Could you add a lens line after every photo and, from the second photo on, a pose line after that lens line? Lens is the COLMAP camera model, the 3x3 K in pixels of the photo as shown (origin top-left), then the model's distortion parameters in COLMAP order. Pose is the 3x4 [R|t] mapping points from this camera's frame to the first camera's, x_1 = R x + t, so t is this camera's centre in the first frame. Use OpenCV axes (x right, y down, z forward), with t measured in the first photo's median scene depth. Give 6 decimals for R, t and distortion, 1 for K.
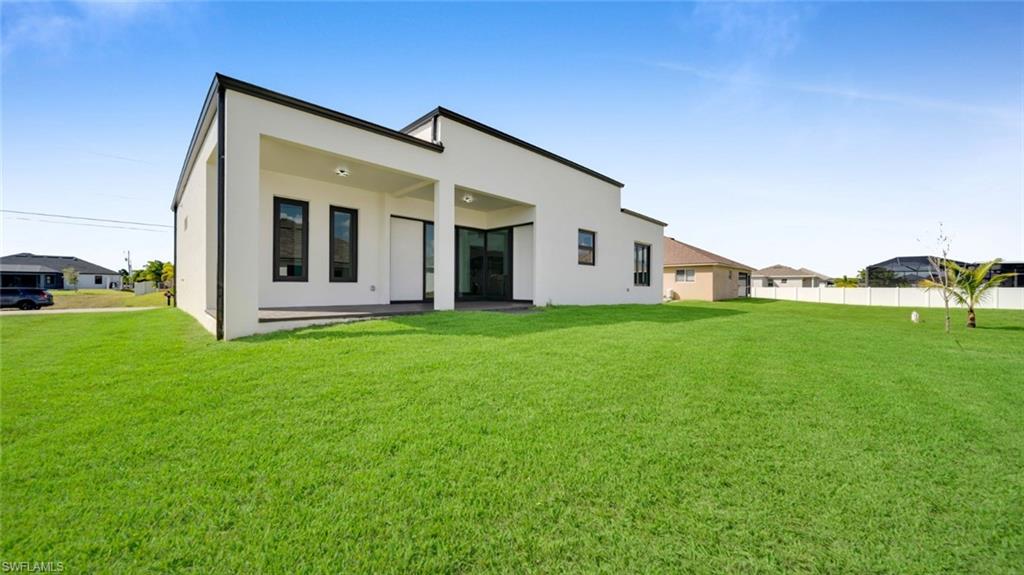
lens RADIAL K [[361.0, 0, 512.6], [0, 361.0, 289.2], [0, 0, 1]] dist [-0.000246, -0.000078]
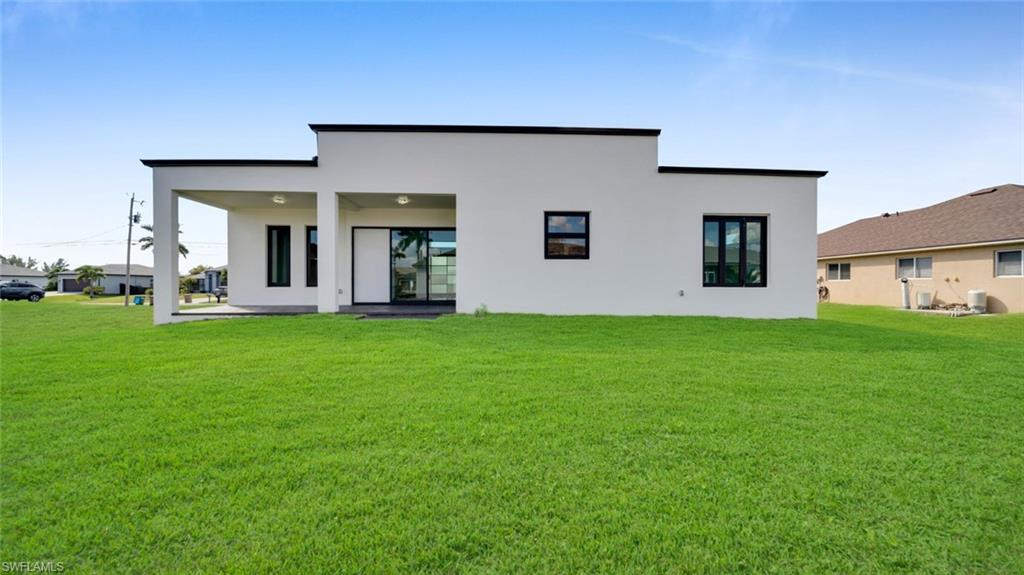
lens RADIAL K [[361.0, 0, 512.6], [0, 361.0, 289.2], [0, 0, 1]] dist [-0.000246, -0.000078]
pose [[0.732125, -0.001986, -0.681167, 0.711431], [0.000838, 0.999998, -0.002016, -0.006147], [0.681170, 0.000905, 0.732125, 0.450159]]
